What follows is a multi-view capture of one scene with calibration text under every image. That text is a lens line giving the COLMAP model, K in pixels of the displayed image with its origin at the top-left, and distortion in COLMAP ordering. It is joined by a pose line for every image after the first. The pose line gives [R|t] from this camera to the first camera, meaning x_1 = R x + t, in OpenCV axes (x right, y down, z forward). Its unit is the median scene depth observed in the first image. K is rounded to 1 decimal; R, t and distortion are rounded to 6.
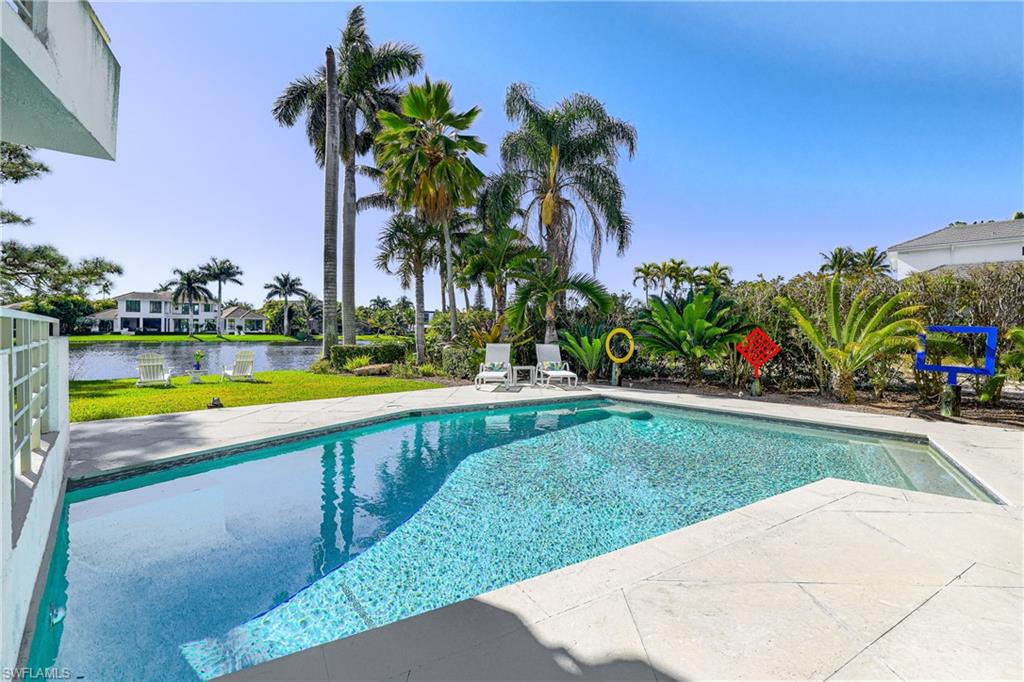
lens RADIAL K [[461.6, 0, 512.0], [0, 461.6, 341.0], [0, 0, 1]] dist [-0.001655, 0.000451]
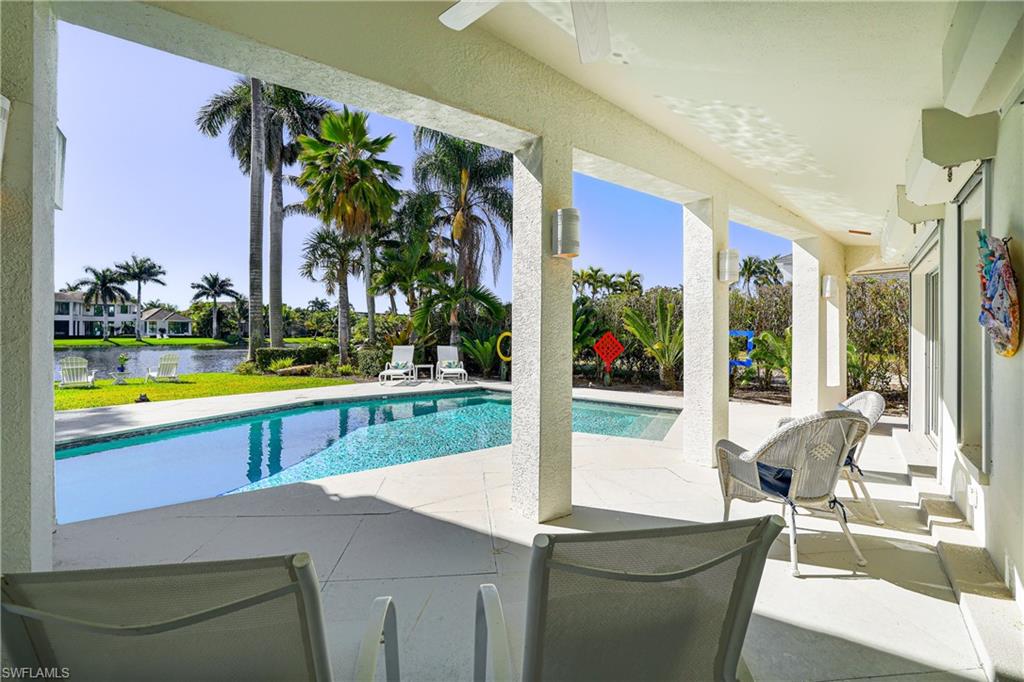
lens RADIAL K [[461.6, 0, 512.0], [0, 461.6, 341.0], [0, 0, 1]] dist [-0.001655, 0.000451]
pose [[0.993327, -0.006662, 0.115138, 0.067941], [0.007031, 0.999971, -0.002799, -0.000611], [-0.115116, 0.003590, 0.993346, -0.118762]]
